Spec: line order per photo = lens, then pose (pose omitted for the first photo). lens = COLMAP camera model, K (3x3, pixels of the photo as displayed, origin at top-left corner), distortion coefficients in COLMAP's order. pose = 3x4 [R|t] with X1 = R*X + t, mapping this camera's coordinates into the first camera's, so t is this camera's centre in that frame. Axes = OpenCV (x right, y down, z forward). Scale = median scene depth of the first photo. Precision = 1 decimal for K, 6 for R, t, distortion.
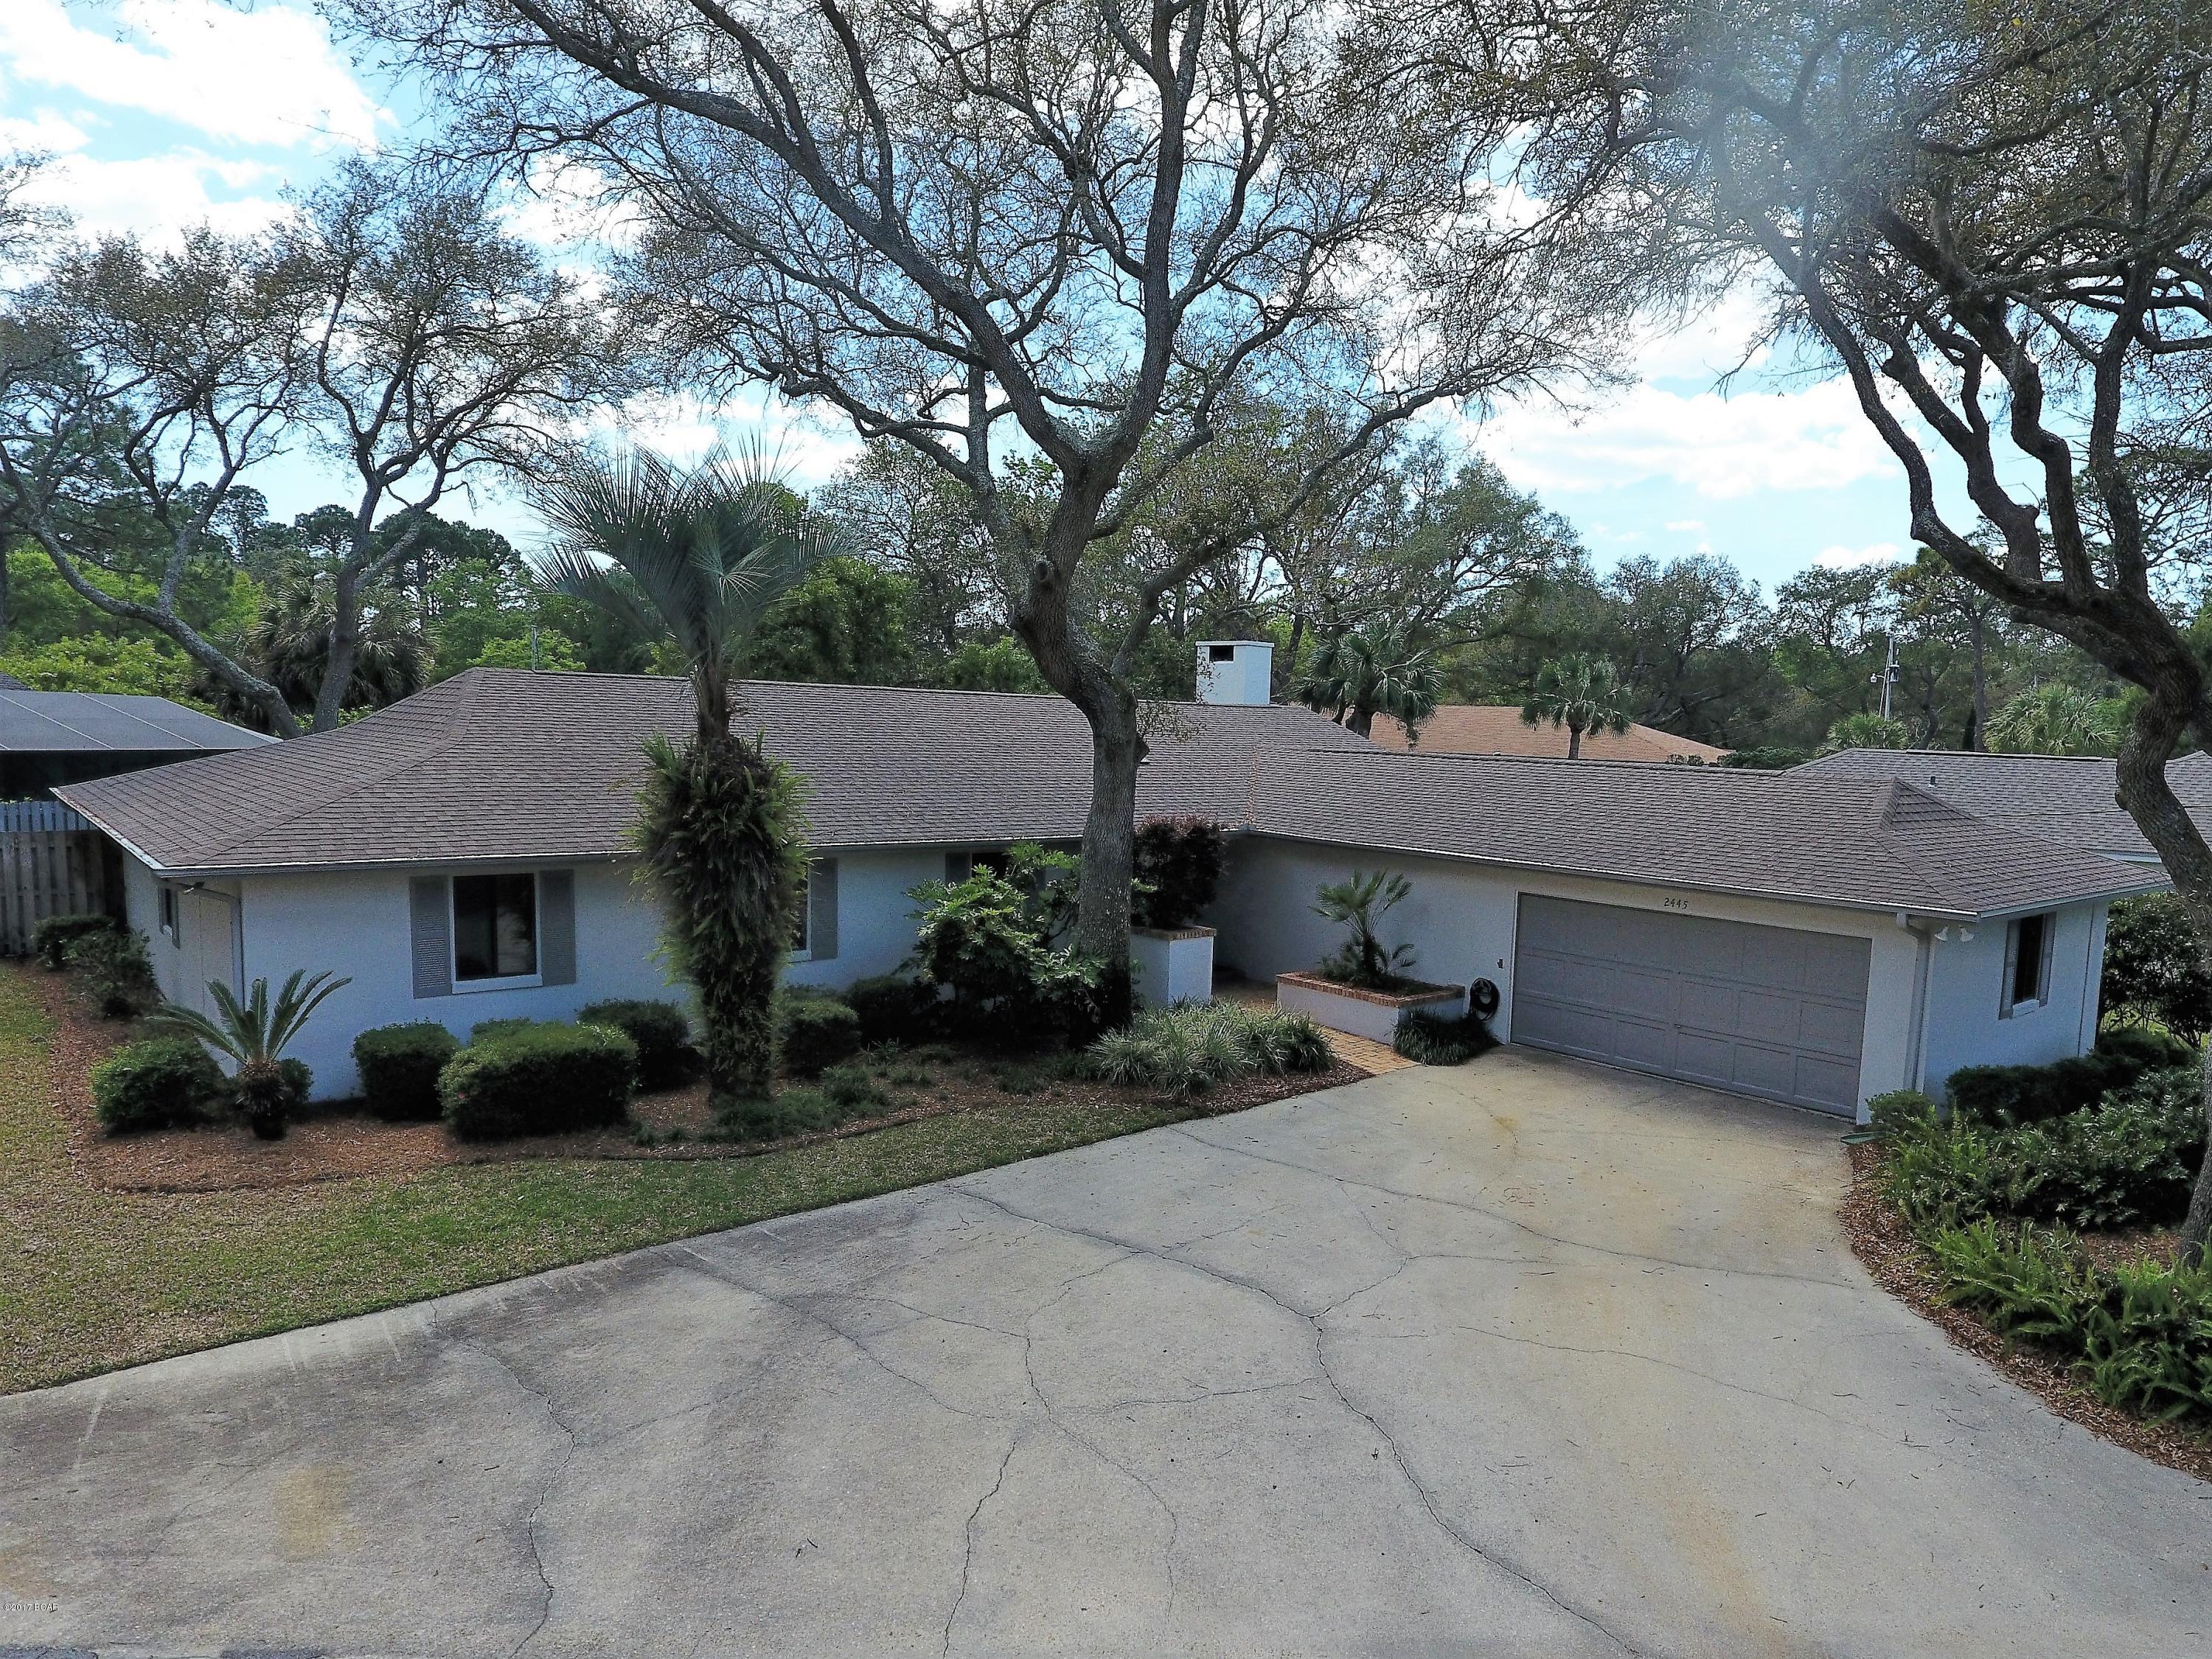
lens RADIAL K [[1389.1, 0, 1229.4], [0, 1389.1, 910.6], [0, 0, 1]] dist [-0.001815, -0.002745]
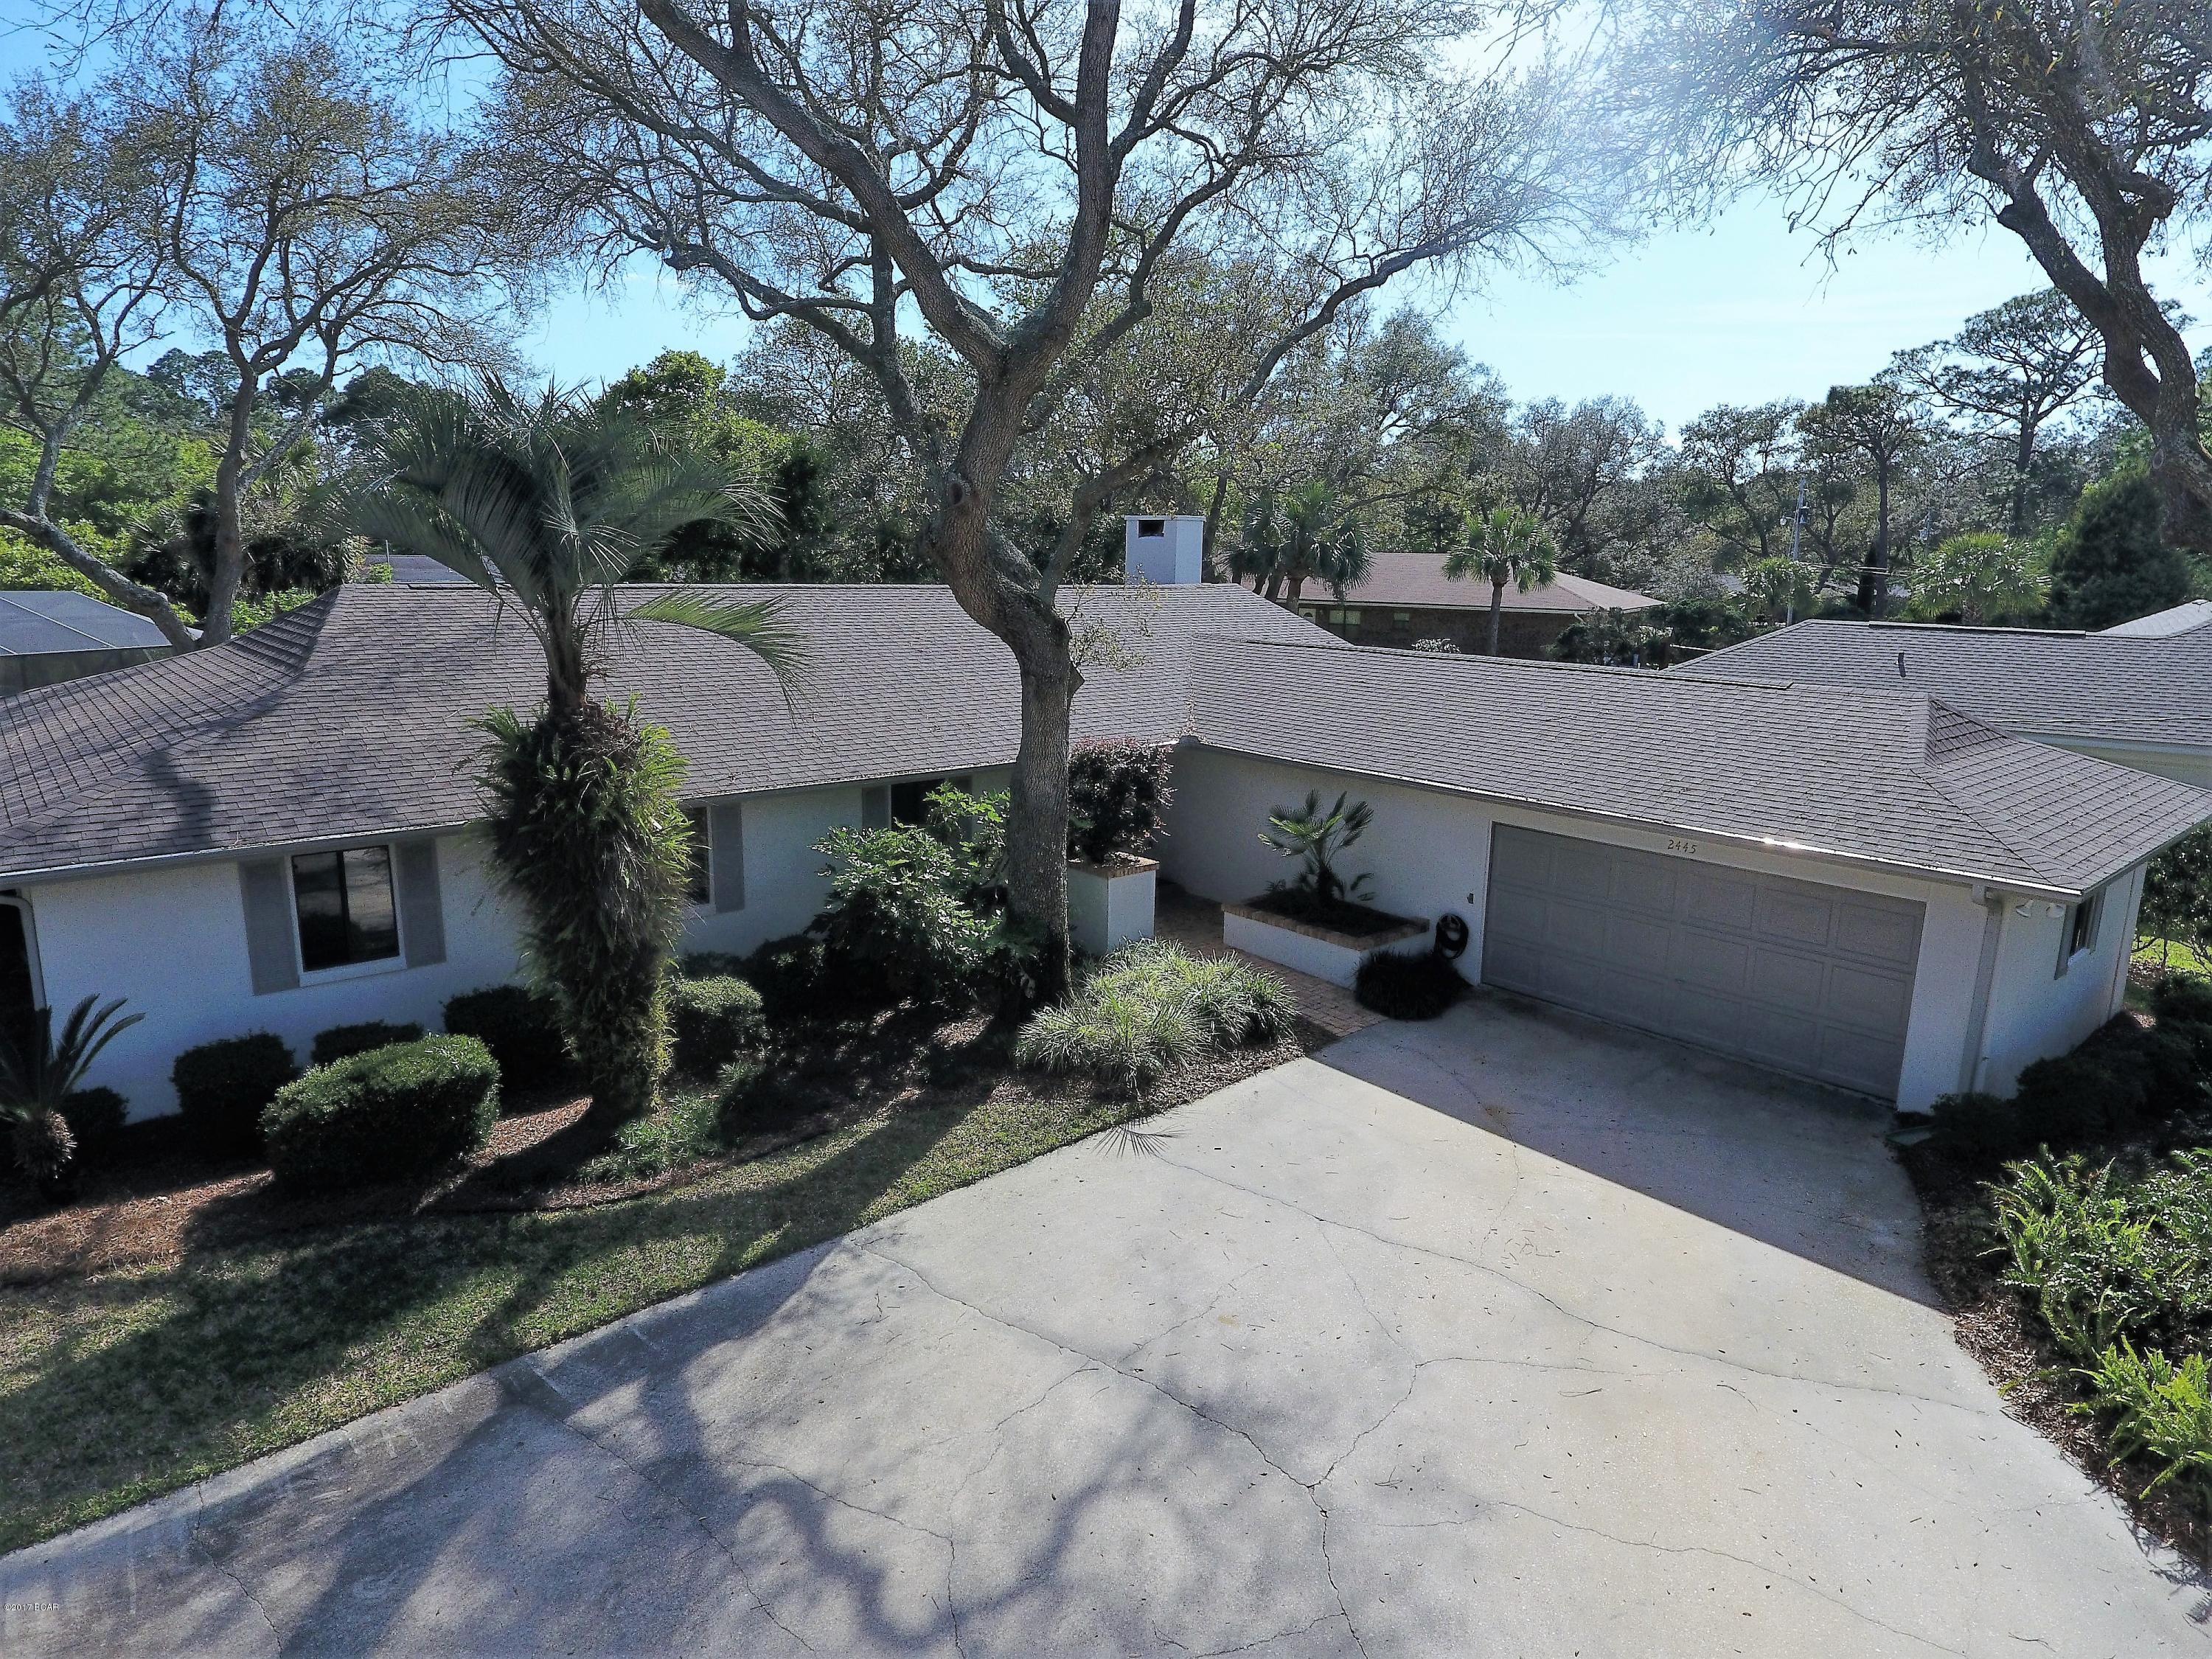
lens RADIAL K [[1269.9, 0, 1115.6], [0, 1269.9, 834.1], [0, 0, 1]] dist [-0.002221, -0.003462]
pose [[0.999671, -0.007417, -0.024559, -0.017880], [0.009407, 0.996595, 0.081917, -0.076920], [0.023868, -0.082121, 0.996337, 0.174225]]
